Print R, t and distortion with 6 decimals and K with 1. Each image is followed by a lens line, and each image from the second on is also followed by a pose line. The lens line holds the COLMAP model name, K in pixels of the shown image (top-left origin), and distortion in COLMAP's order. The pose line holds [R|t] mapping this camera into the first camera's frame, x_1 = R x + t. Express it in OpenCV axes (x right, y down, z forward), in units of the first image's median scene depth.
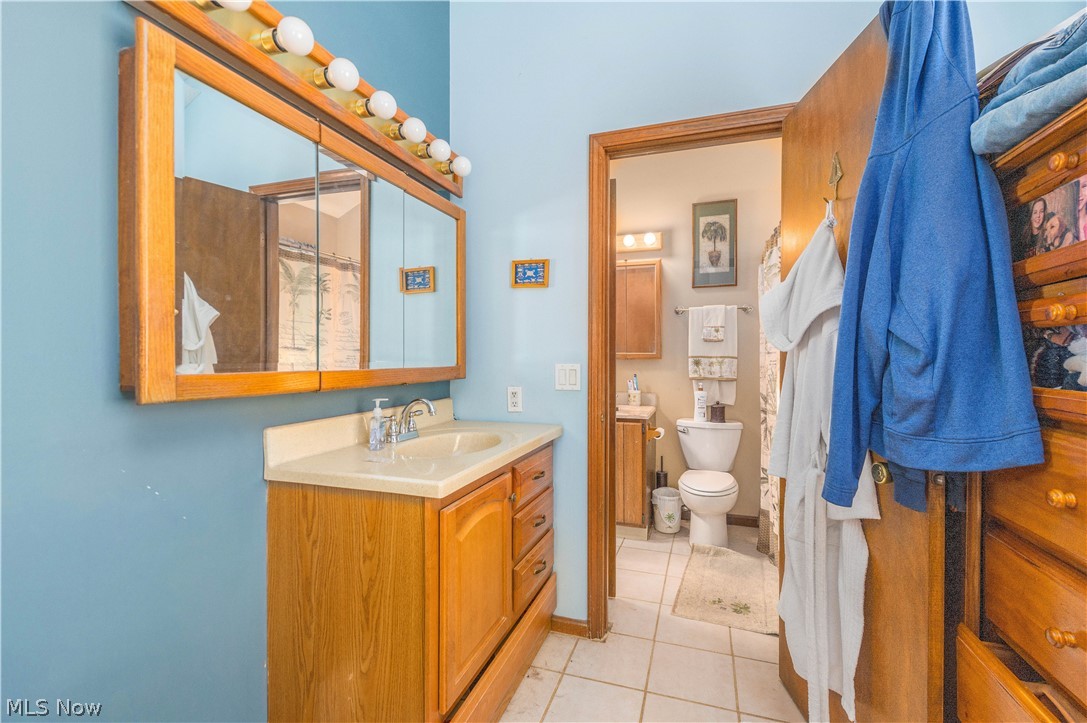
lens RADIAL K [[467.6, 0, 546.2], [0, 467.6, 362.2], [0, 0, 1]] dist [0.010222, -0.002543]
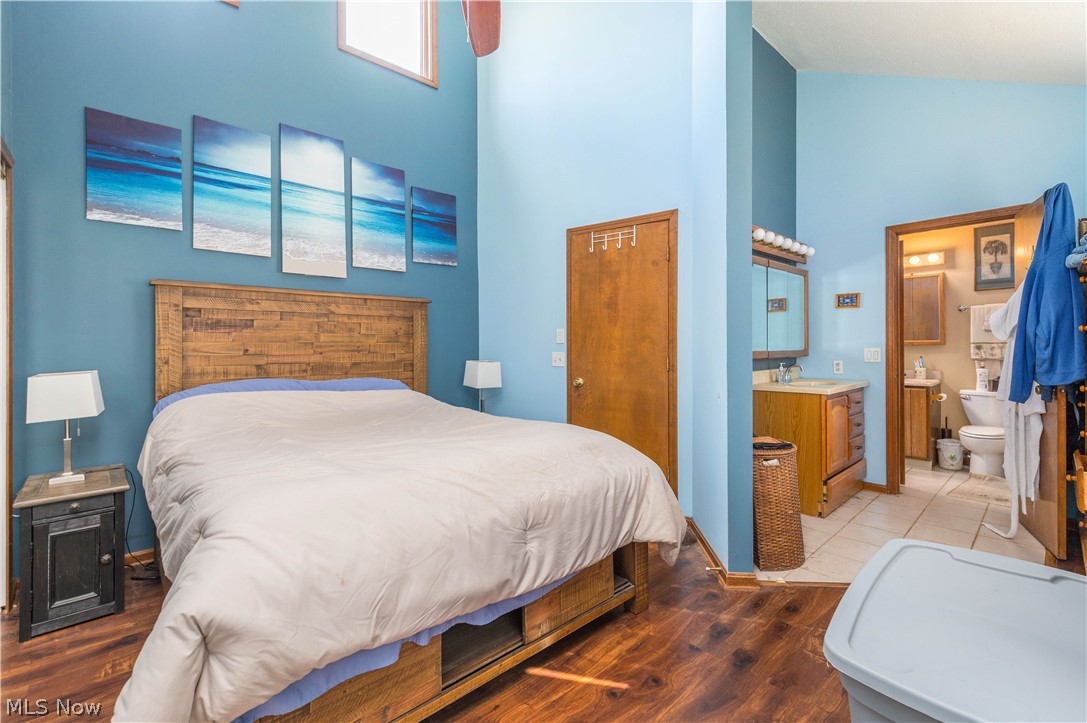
lens RADIAL K [[504.3, 0, 520.9], [0, 504.3, 350.9], [0, 0, 1]] dist [0.000120, -0.000784]
pose [[0.878273, -0.006849, -0.478110, -0.140355], [0.005847, 0.999976, -0.003584, 0.008612], [0.478123, 0.000352, 0.878293, -0.903027]]
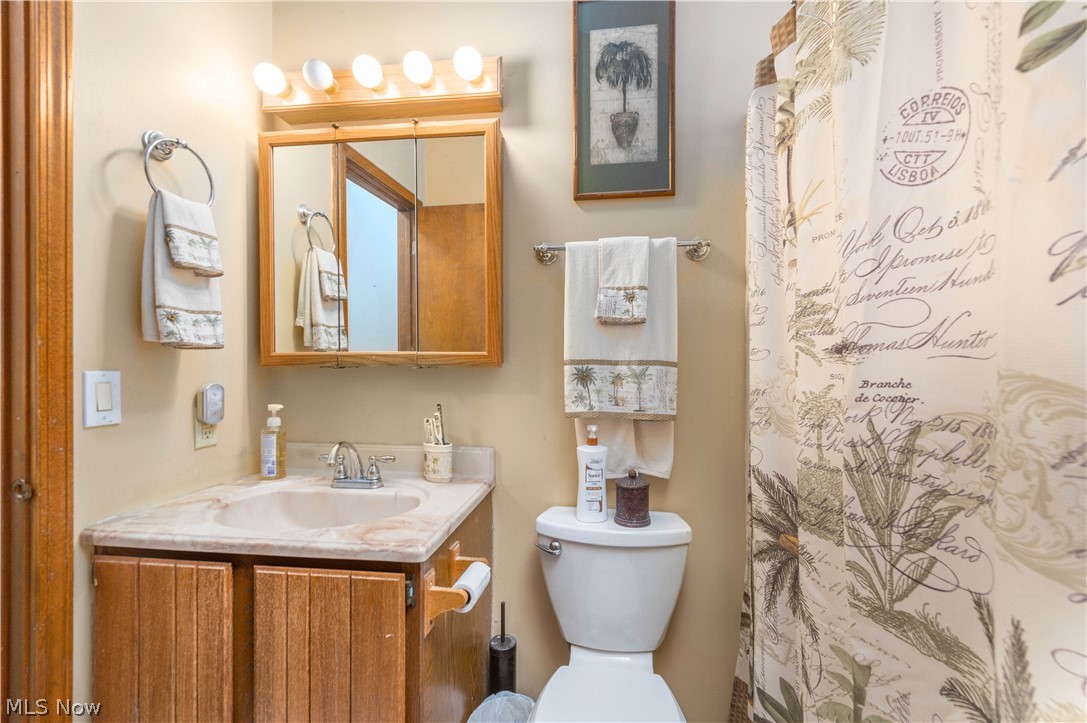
lens RADIAL K [[467.6, 0, 545.1], [0, 467.6, 357.4], [0, 0, 1]] dist [0.010222, -0.002543]
pose [[0.984975, -0.001820, 0.172685, 0.220965], [0.002445, 0.999991, -0.003410, -0.014305], [-0.172677, 0.003781, 0.984971, 0.611122]]
